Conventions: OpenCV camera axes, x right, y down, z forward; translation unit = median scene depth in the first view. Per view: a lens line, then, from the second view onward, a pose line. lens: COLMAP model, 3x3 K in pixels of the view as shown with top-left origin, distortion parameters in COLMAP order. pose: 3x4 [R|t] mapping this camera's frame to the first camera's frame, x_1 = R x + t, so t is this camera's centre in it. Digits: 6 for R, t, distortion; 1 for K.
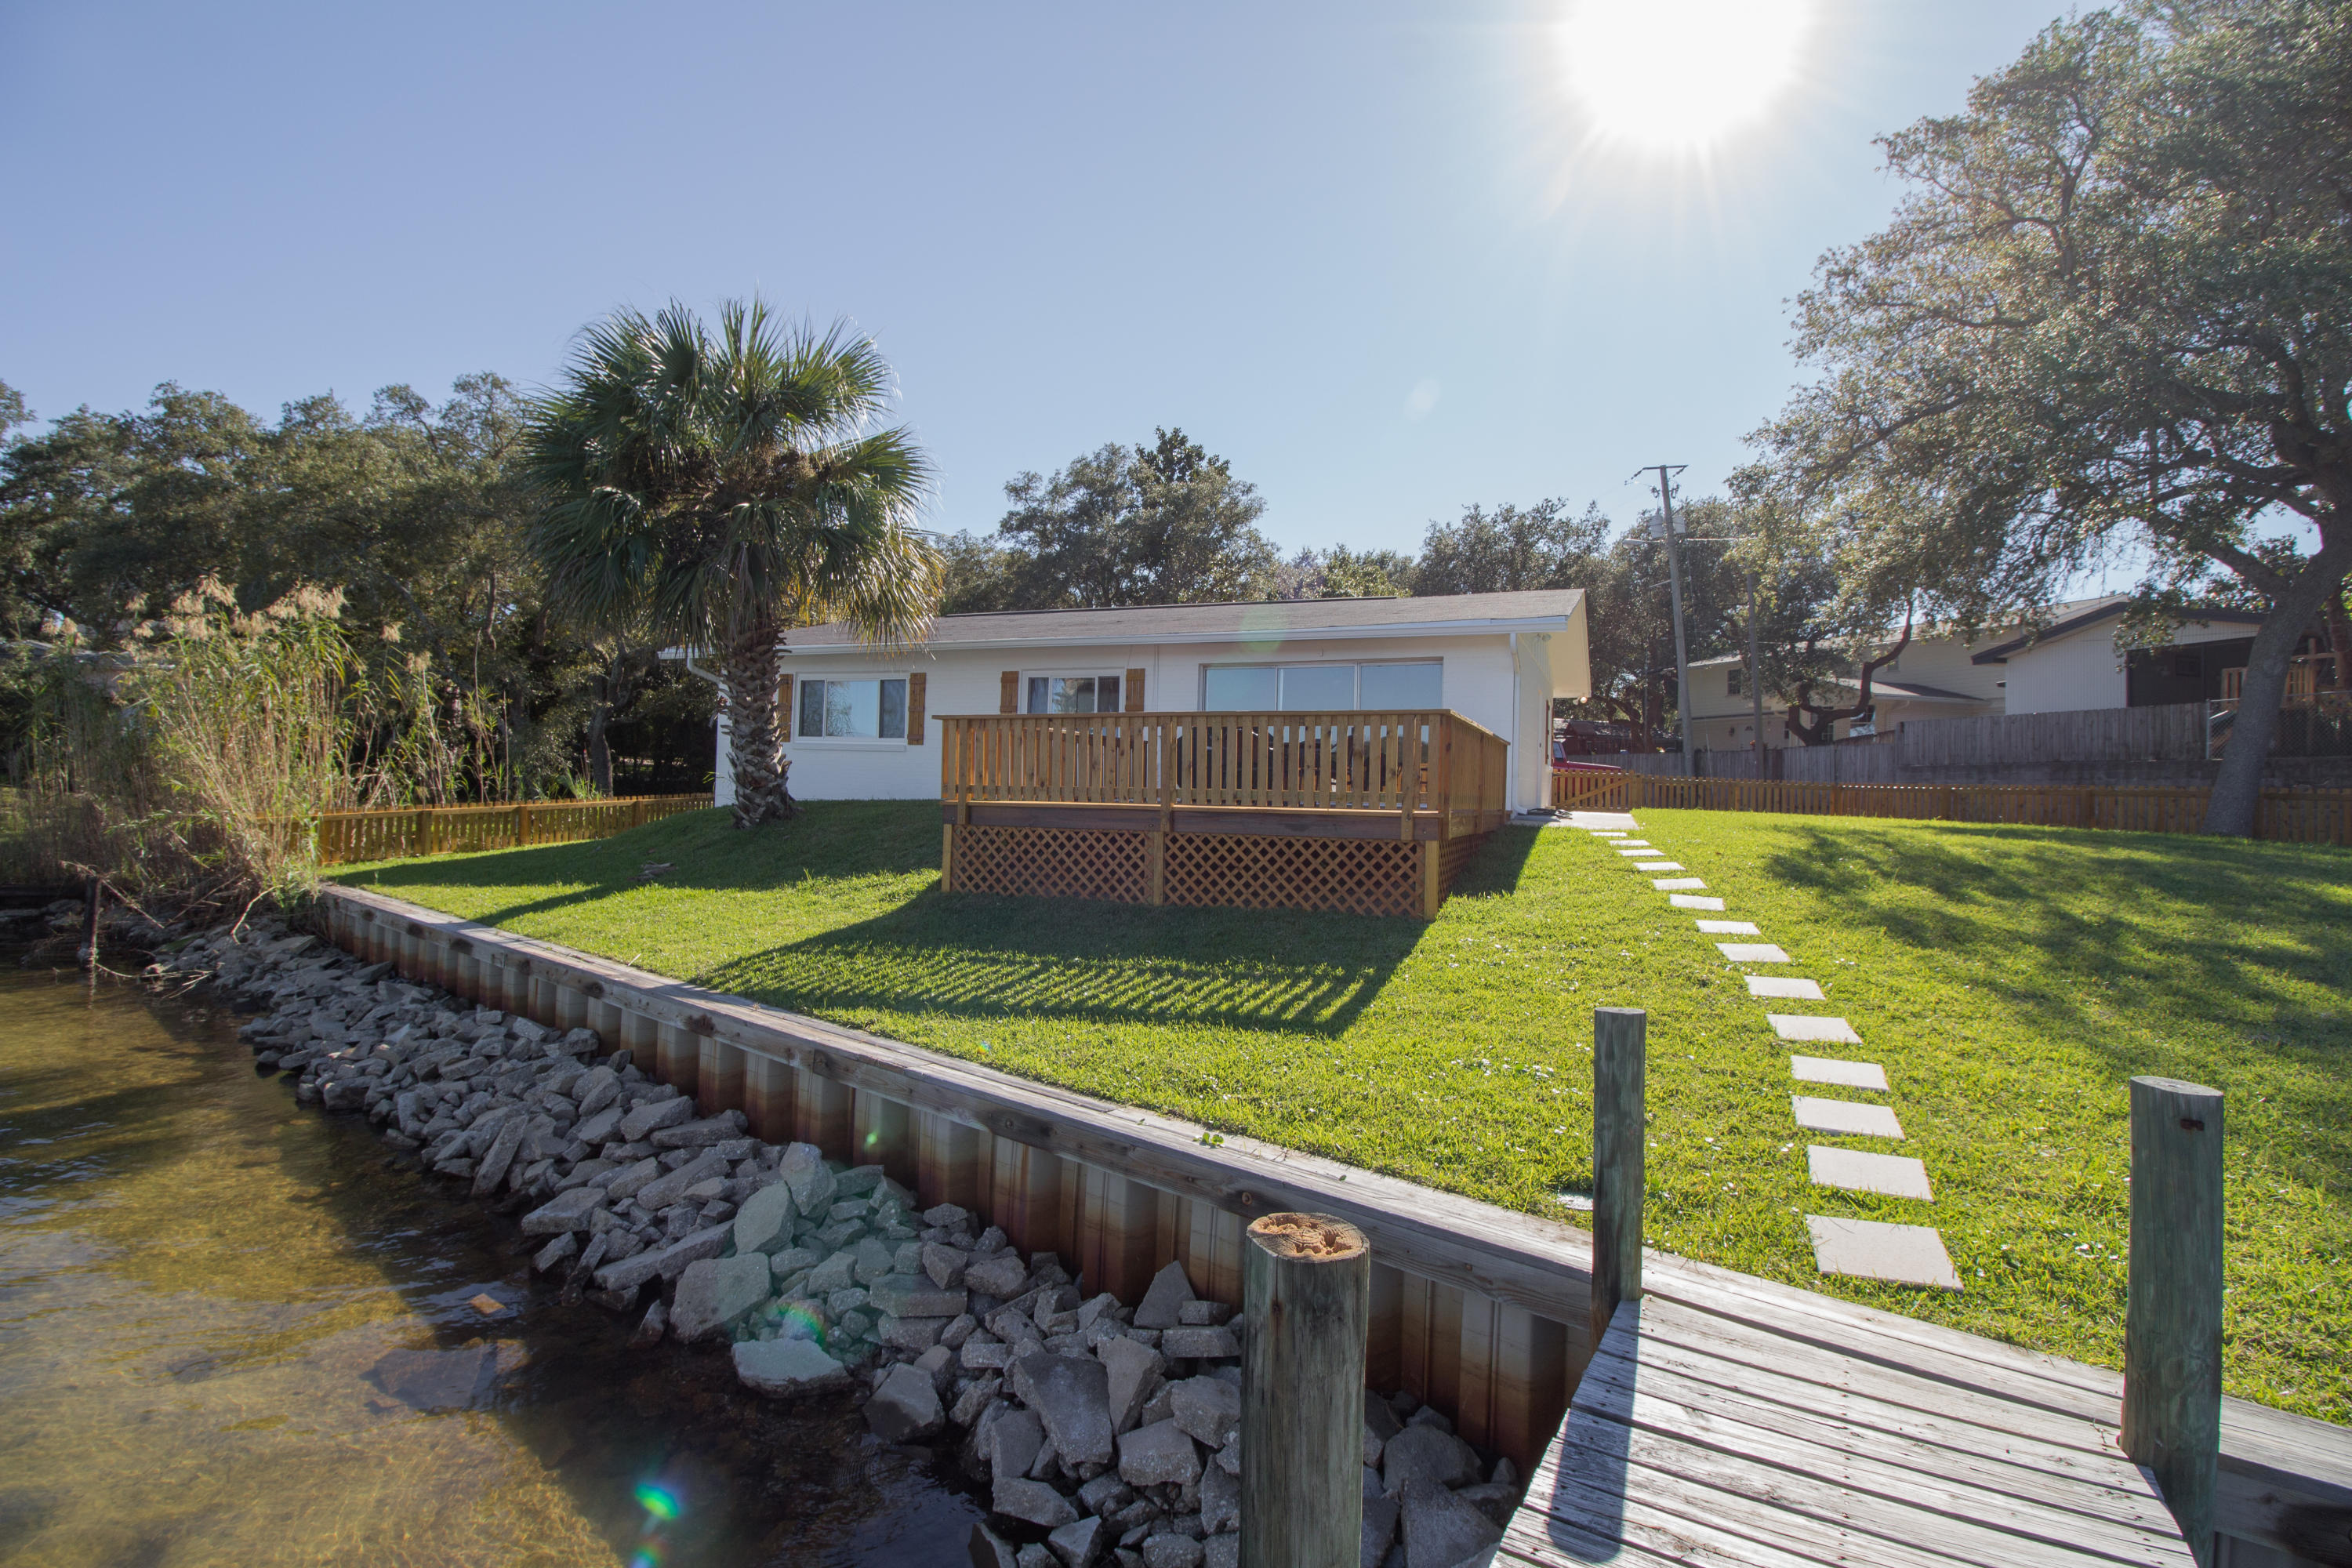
lens RADIAL K [[1099.7, 0, 1164.1], [0, 1099.7, 782.6], [0, 0, 1]] dist [-0.004491, -0.011905]
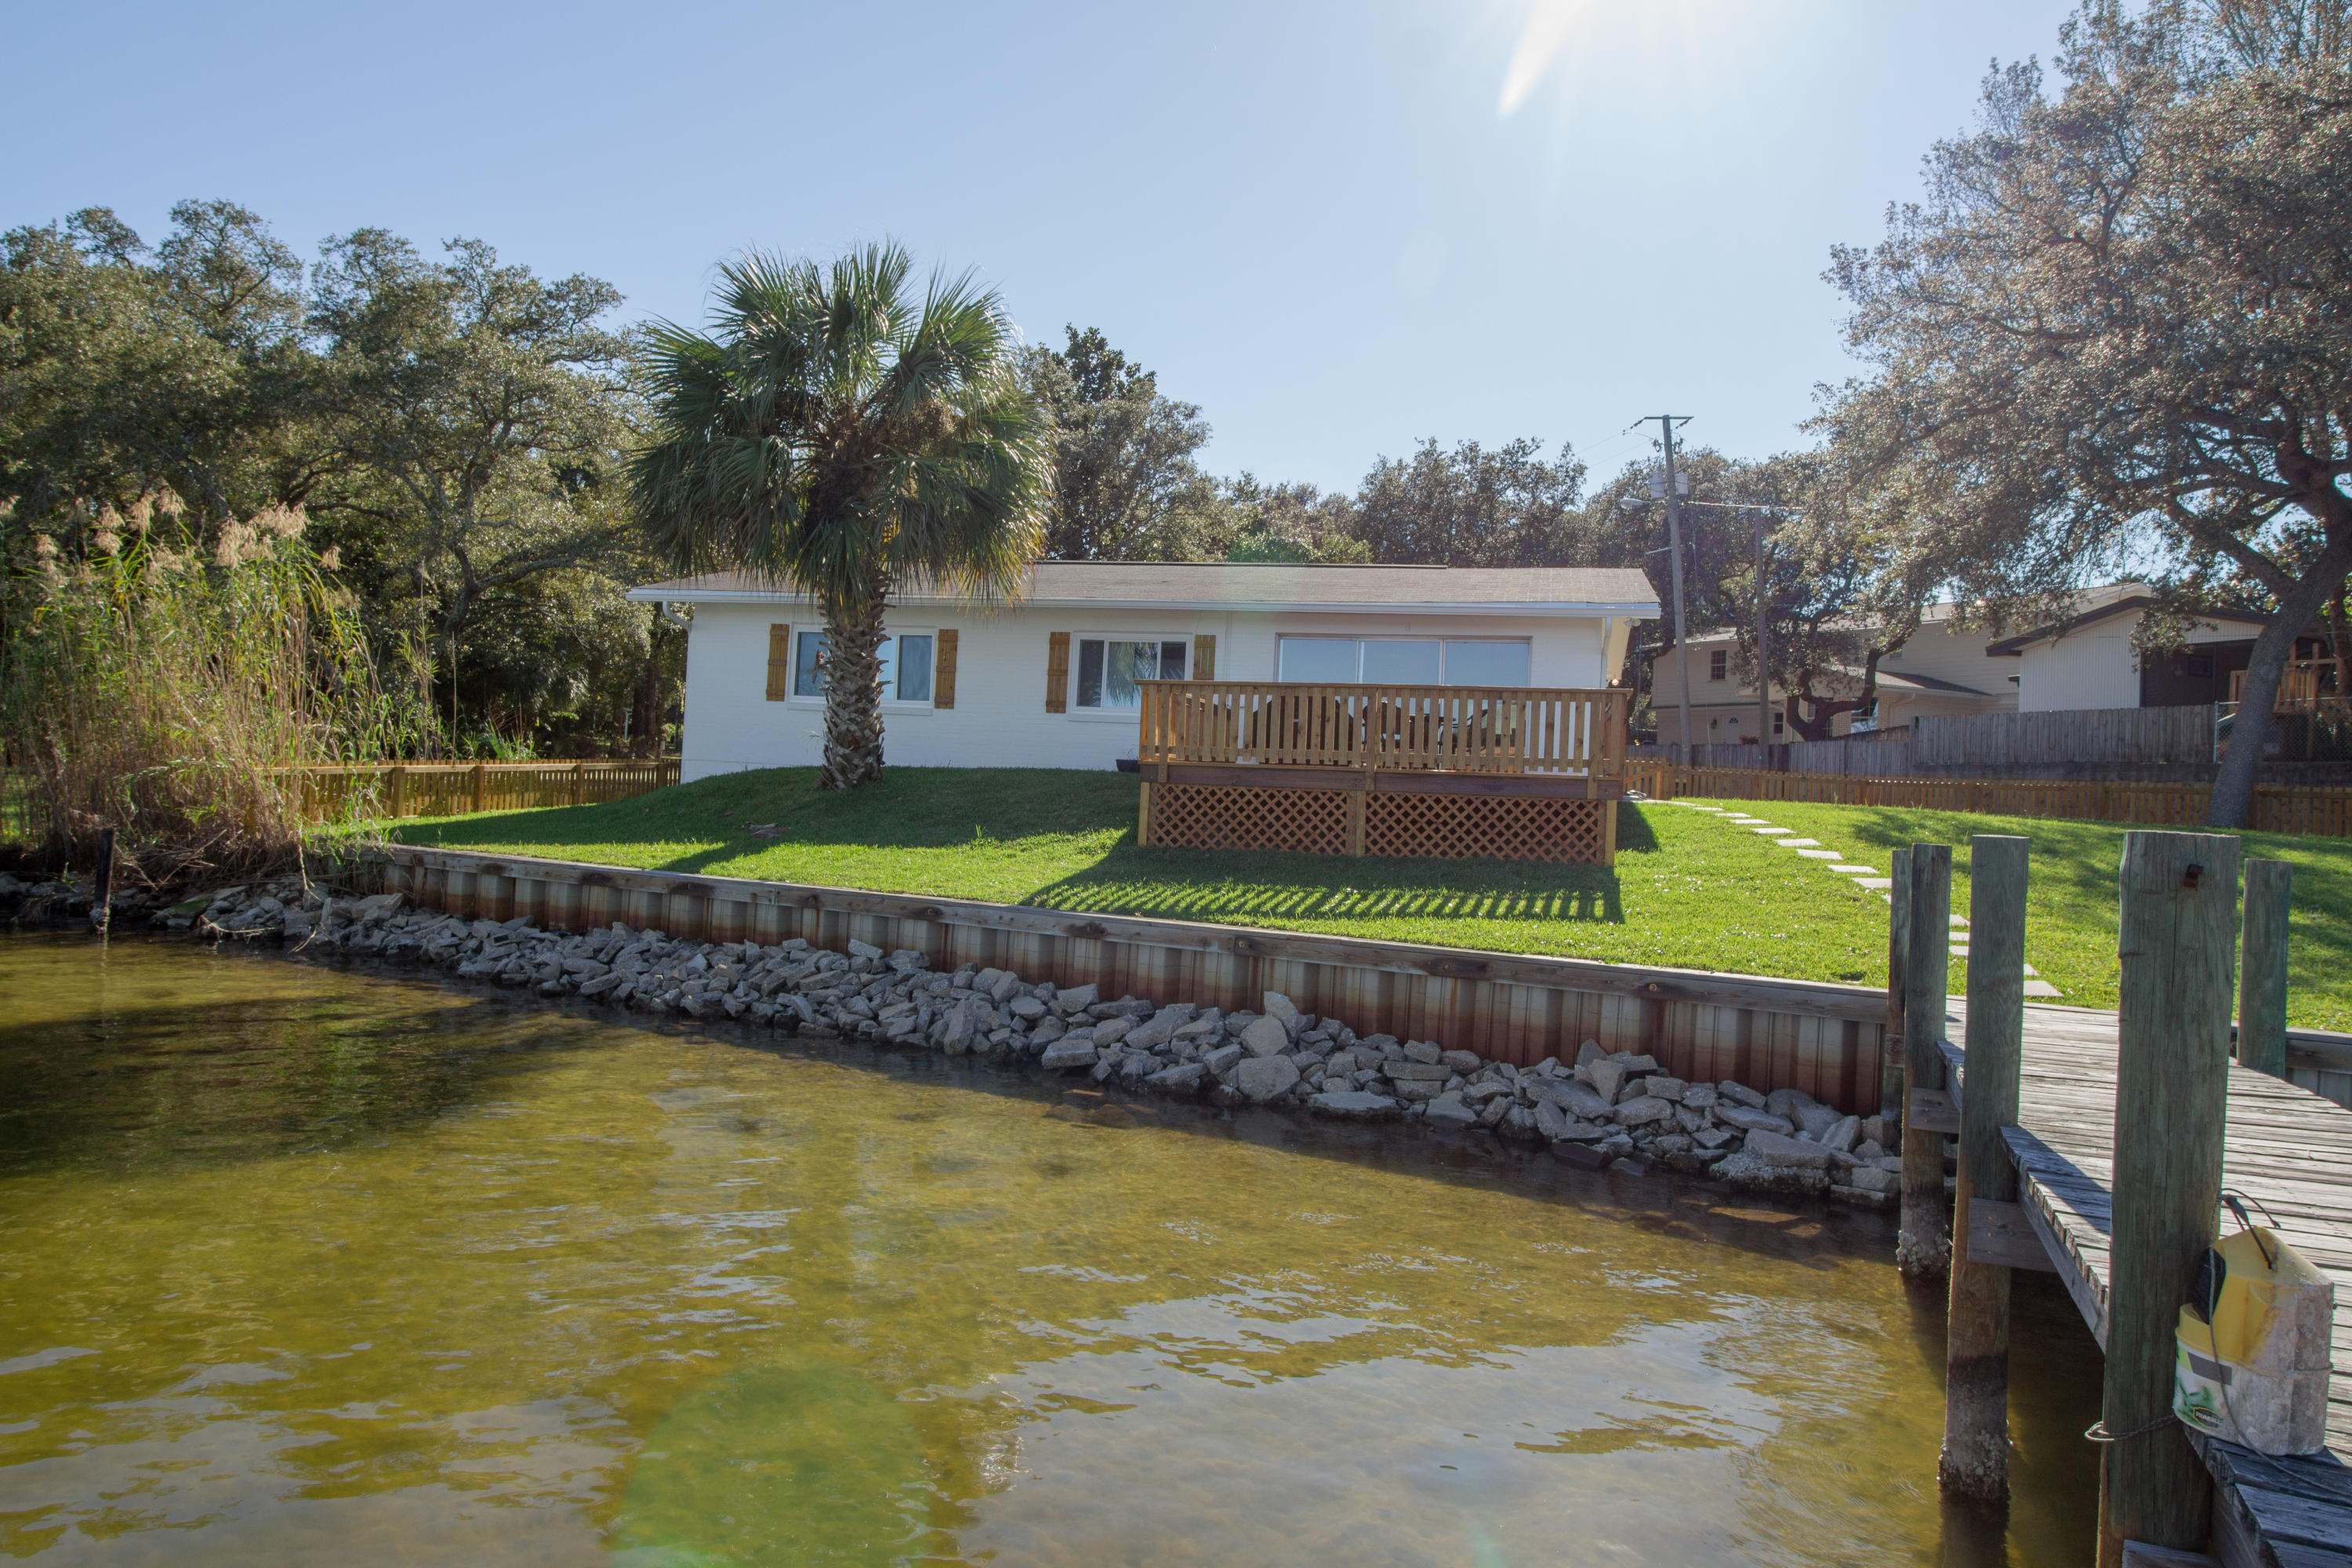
lens RADIAL K [[1538.9, 0, 1153.0], [0, 1538.9, 789.7], [0, 0, 1]] dist [-0.002195, -0.000684]
pose [[0.987646, 0.021691, 0.155193, -0.422440], [-0.022746, 0.999729, 0.005026, 0.037535], [-0.155042, -0.008494, 0.987871, -0.472550]]
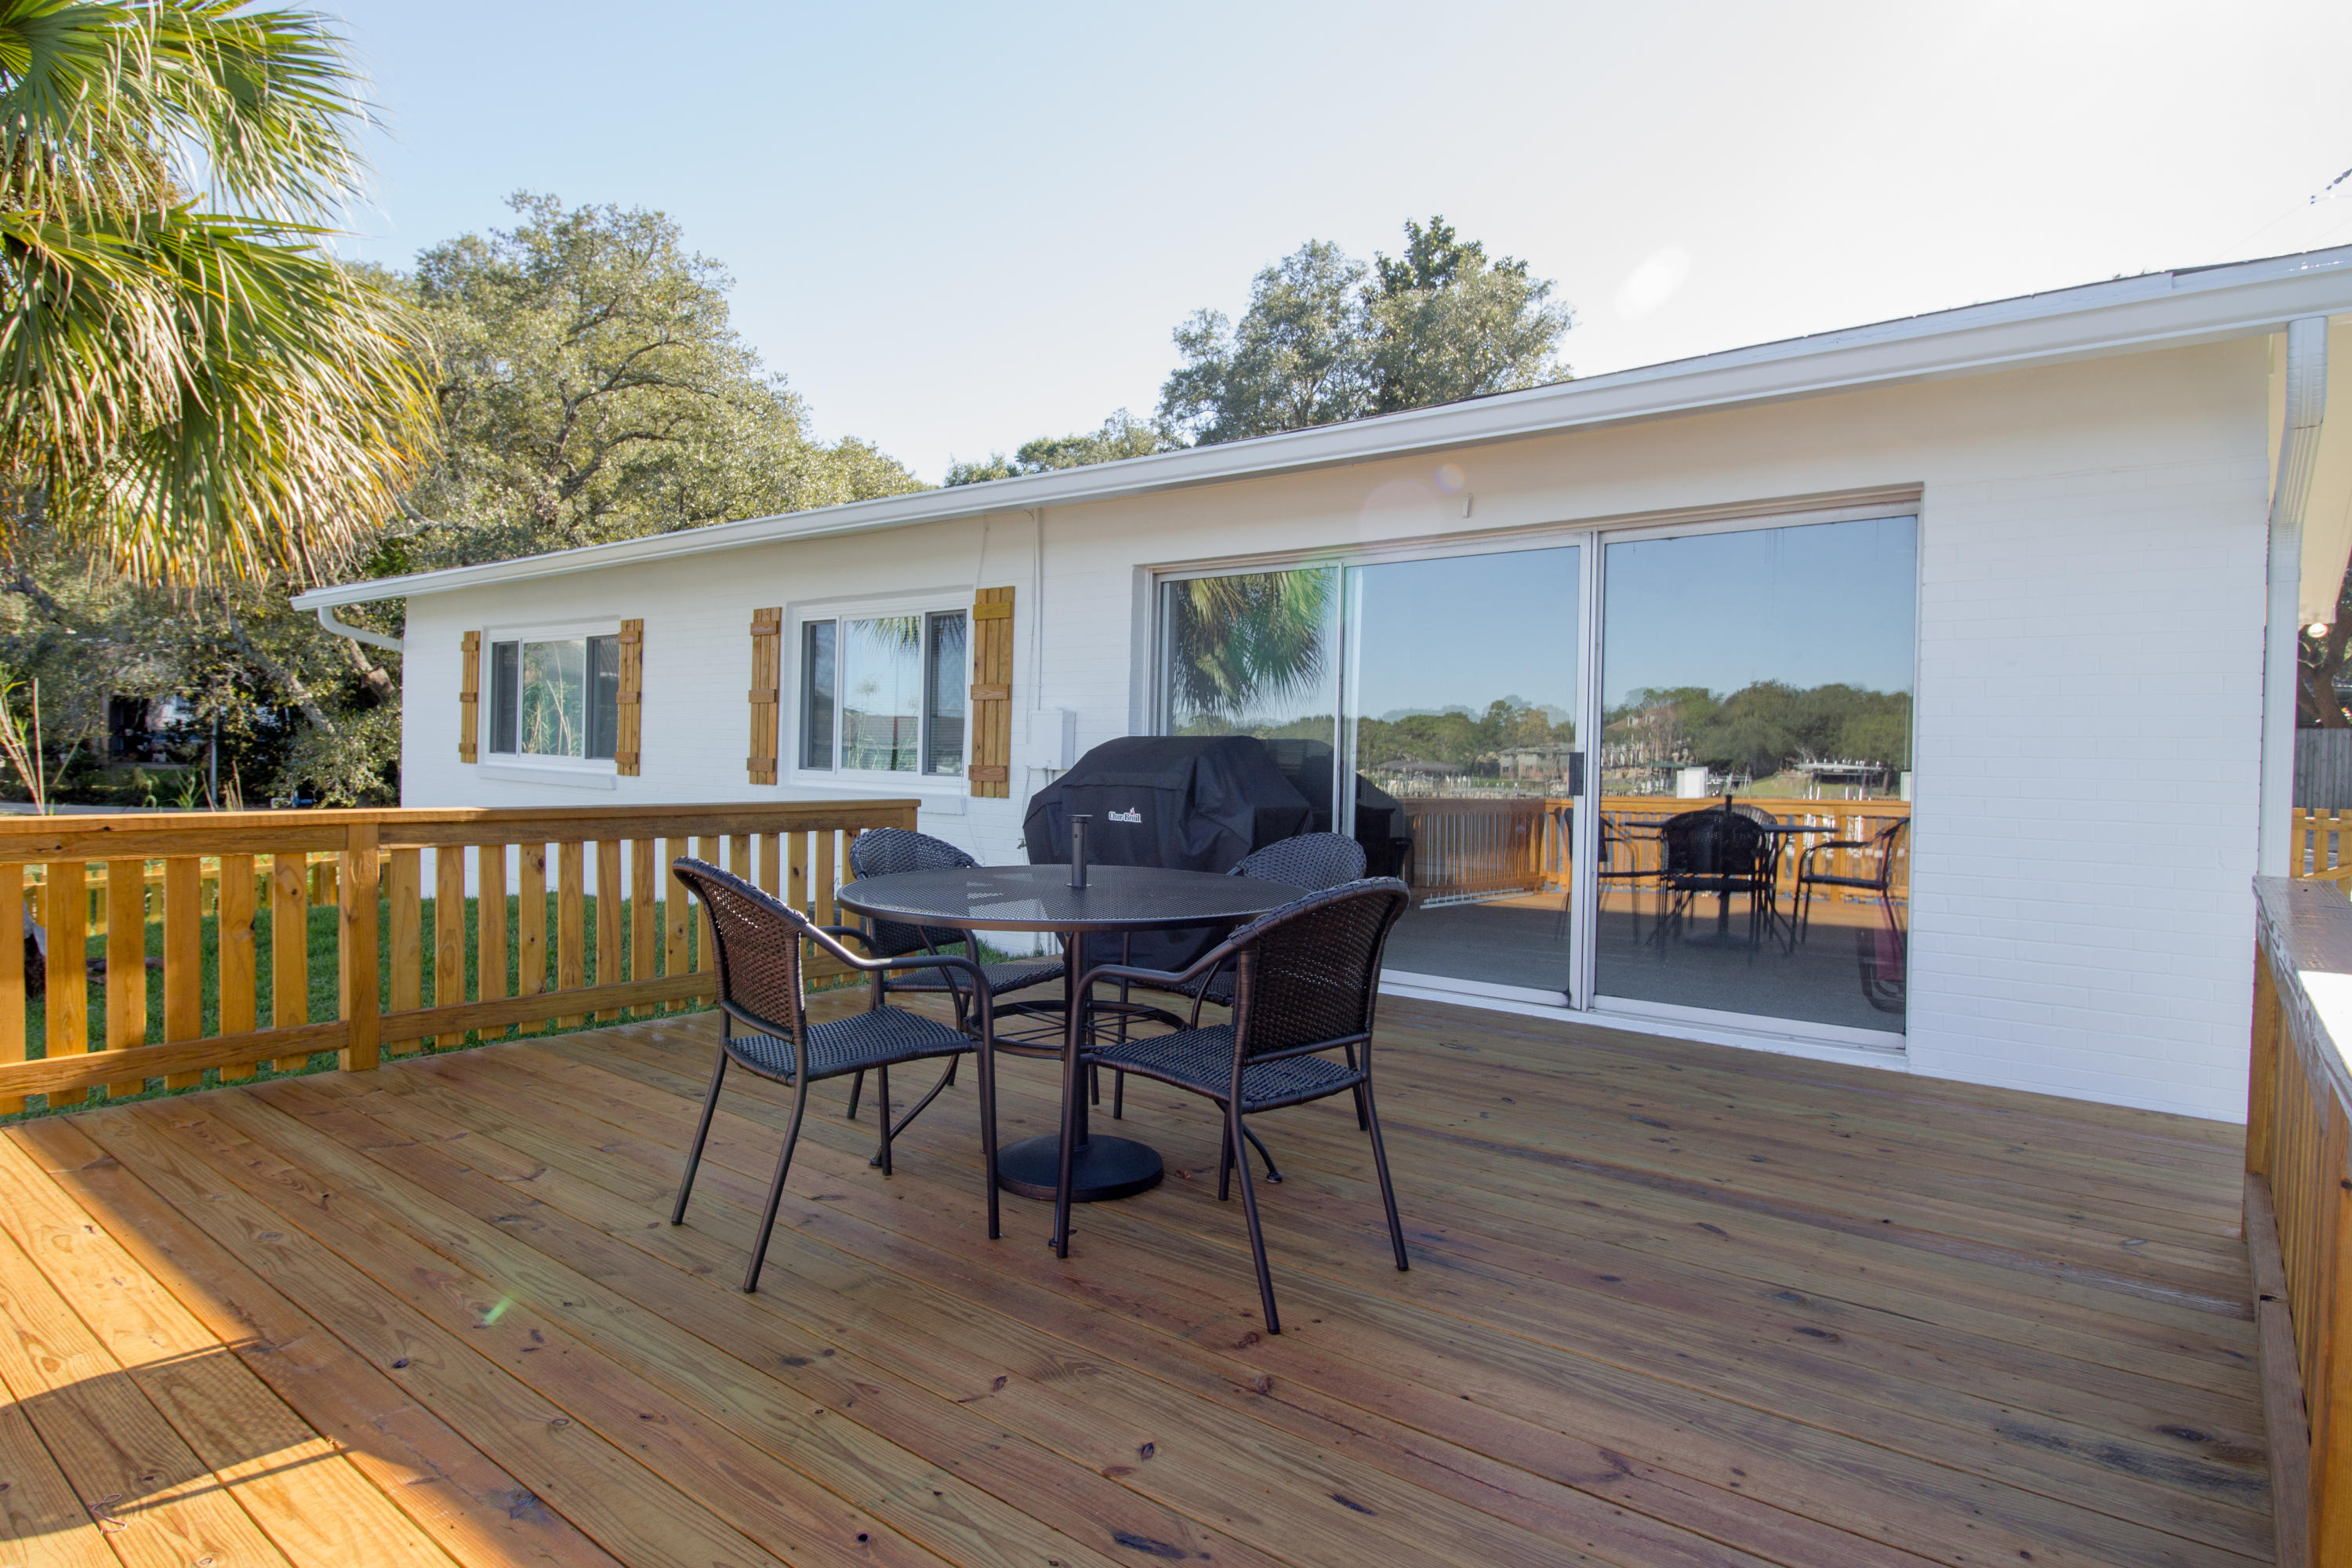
lens RADIAL K [[1290.0, 0, 1176.0], [0, 1290.0, 784.0], [0, 0, 1]] dist [-0.002063, -0.010216]
pose [[0.964955, 0.001806, -0.262410, 0.227975], [0.005131, 0.999655, 0.025748, -0.073711], [0.262366, -0.026192, 0.964613, 0.912531]]
